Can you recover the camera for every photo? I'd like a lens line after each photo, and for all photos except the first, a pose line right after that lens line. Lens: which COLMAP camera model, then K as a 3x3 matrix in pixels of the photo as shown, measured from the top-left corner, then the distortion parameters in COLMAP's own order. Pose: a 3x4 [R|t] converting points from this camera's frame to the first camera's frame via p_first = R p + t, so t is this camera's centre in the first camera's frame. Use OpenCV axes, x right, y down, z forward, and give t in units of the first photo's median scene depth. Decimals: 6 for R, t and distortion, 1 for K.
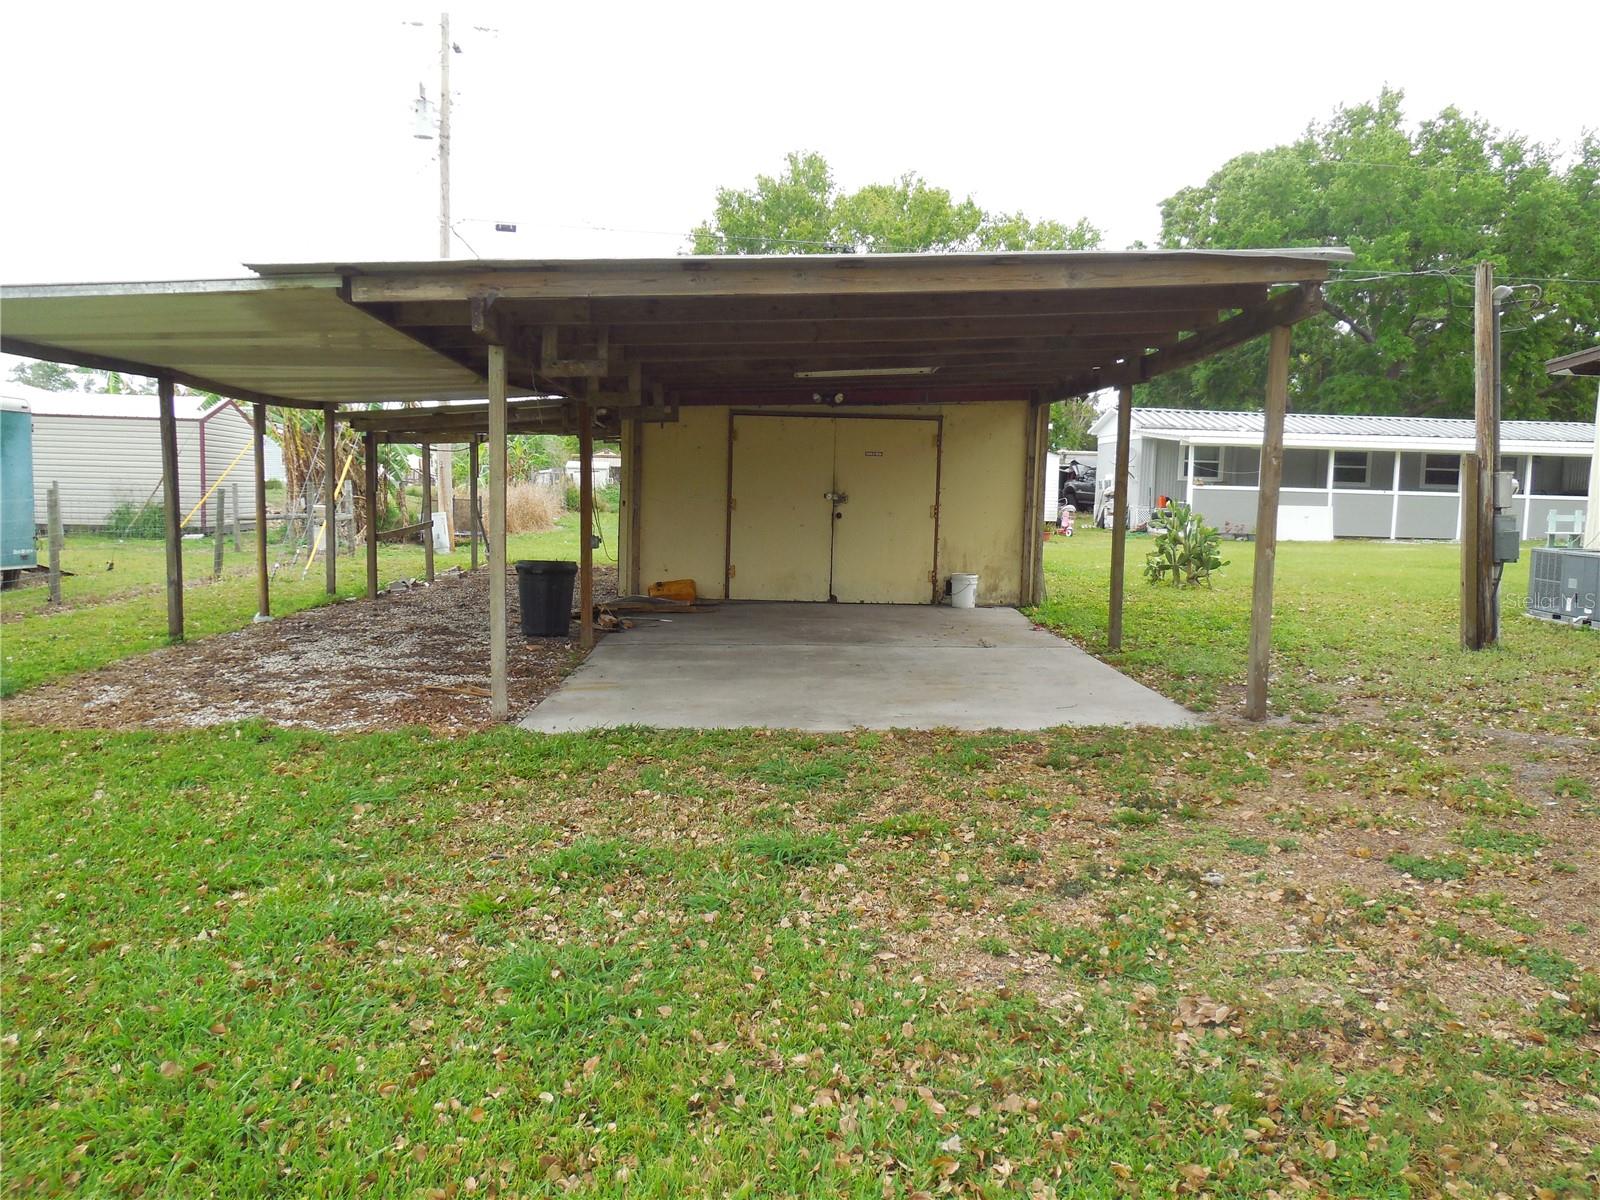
lens RADIAL K [[1167.0, 0, 797.3], [0, 1167.0, 589.3], [0, 0, 1]] dist [-0.002114, 0.007554]
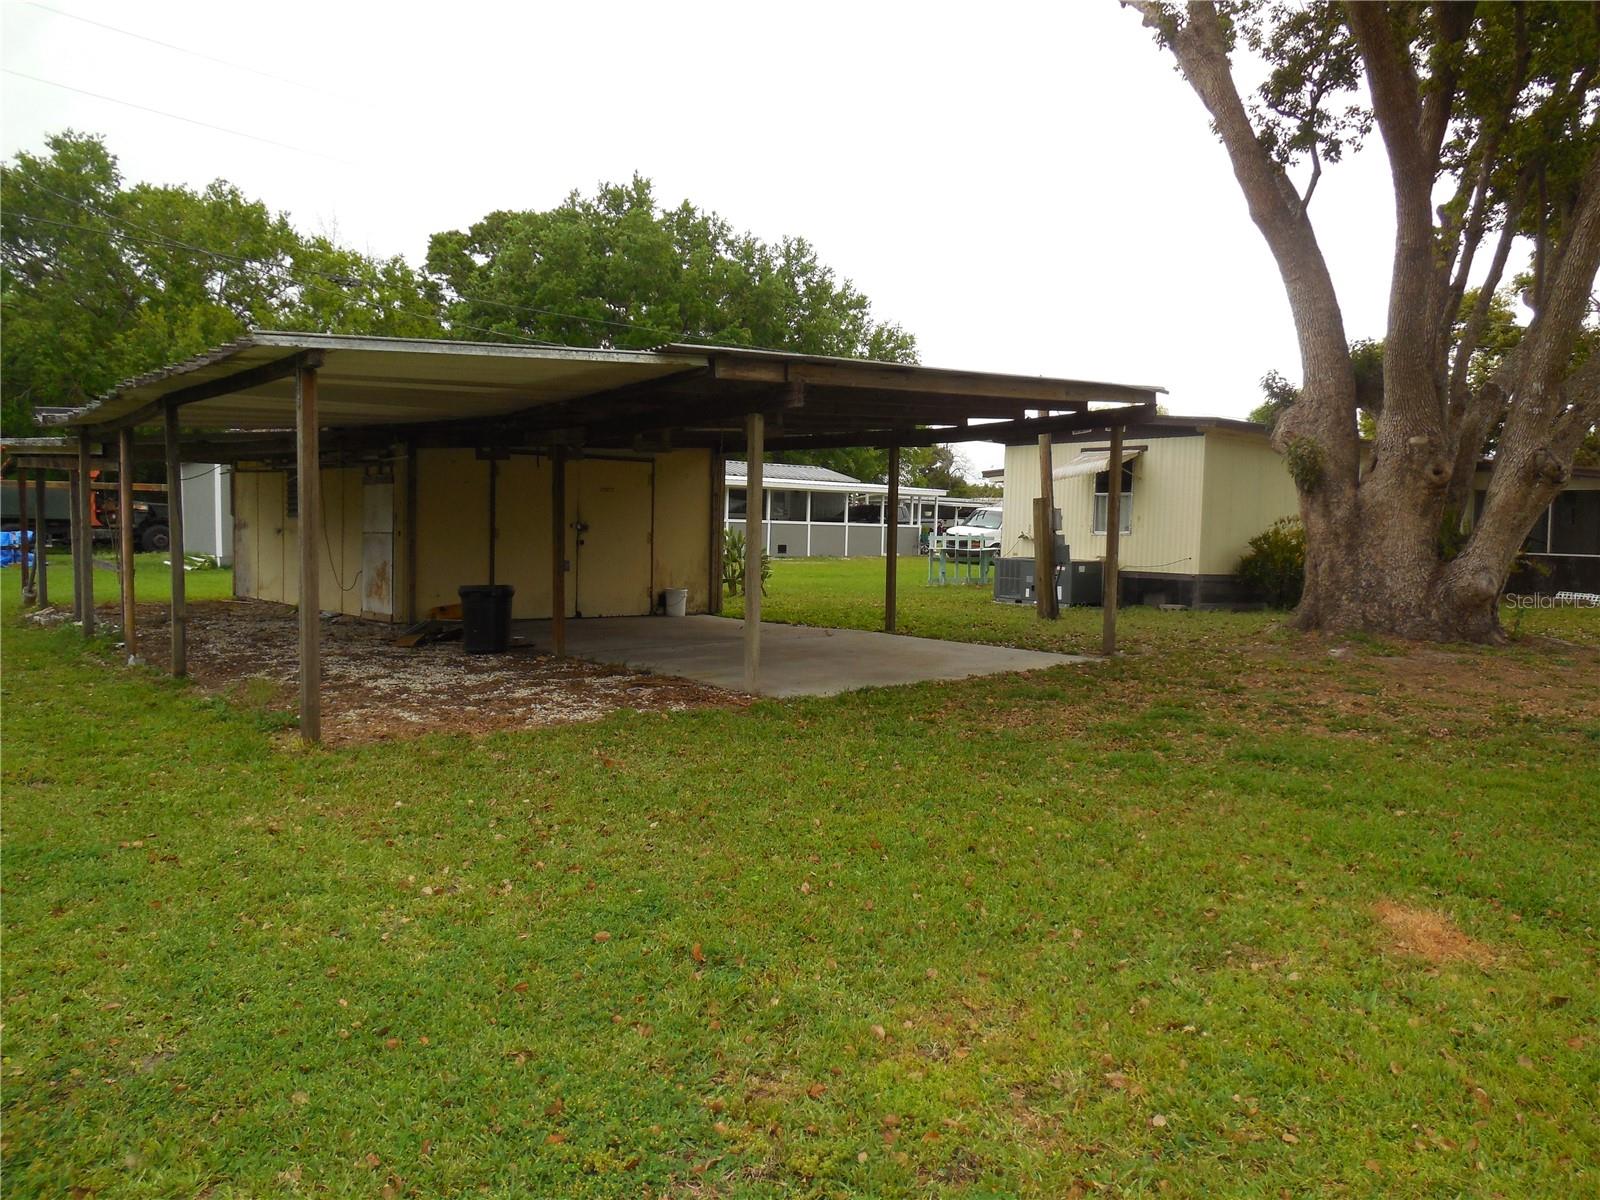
lens RADIAL K [[1167.0, 0, 806.9], [0, 1167.0, 607.1], [0, 0, 1]] dist [-0.002114, 0.007554]
pose [[0.796052, -0.046565, 0.603434, -0.480153], [0.055288, 0.998462, 0.004112, 0.008564], [-0.602697, 0.030090, 0.797402, -0.058460]]
